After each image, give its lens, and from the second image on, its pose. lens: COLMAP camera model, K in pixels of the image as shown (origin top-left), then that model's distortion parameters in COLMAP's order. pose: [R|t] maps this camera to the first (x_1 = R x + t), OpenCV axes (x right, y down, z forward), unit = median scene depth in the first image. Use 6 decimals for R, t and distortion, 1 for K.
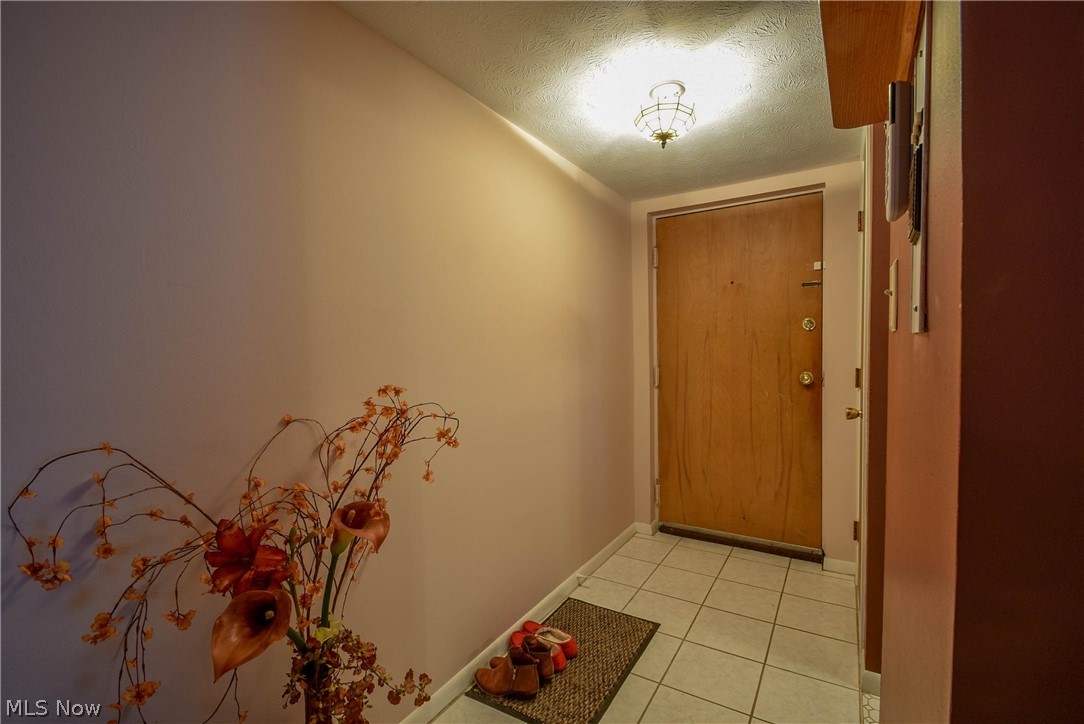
lens RADIAL K [[483.5, 0, 531.2], [0, 483.5, 362.7], [0, 0, 1]] dist [-0.004363, -0.002033]
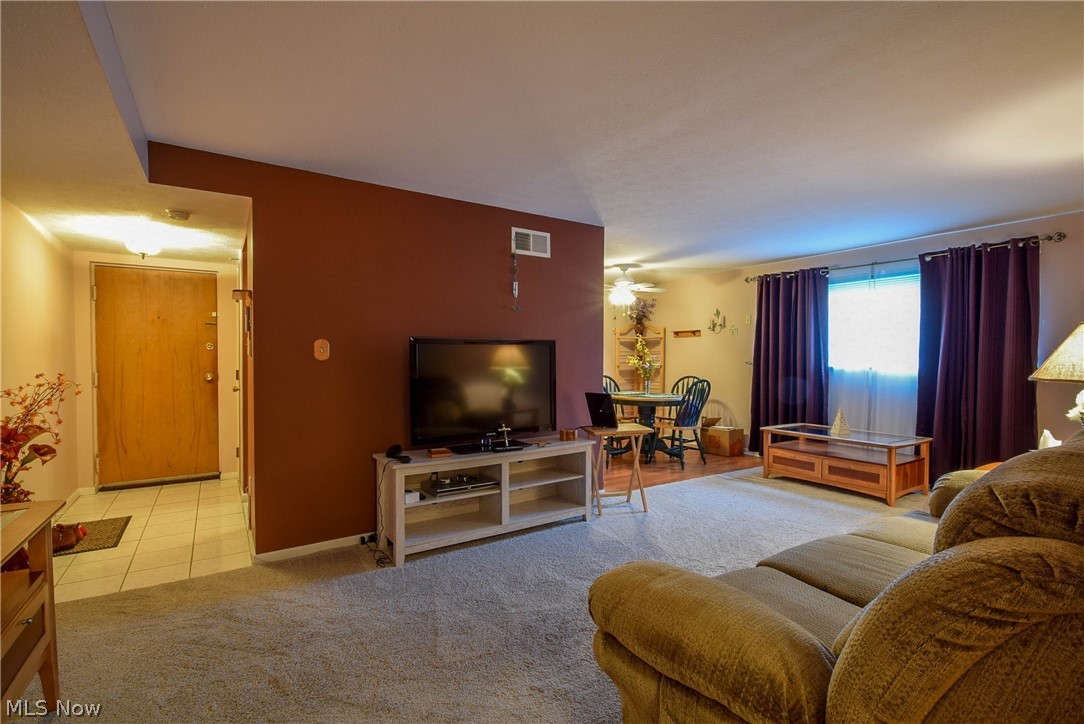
lens RADIAL K [[483.5, 0, 530.9], [0, 483.5, 368.7], [0, 0, 1]] dist [-0.004363, -0.002033]
pose [[0.408250, -0.005561, 0.912853, -0.543645], [0.017688, 0.999842, -0.001820, 0.025671], [-0.912699, 0.016890, 0.408284, -0.774995]]
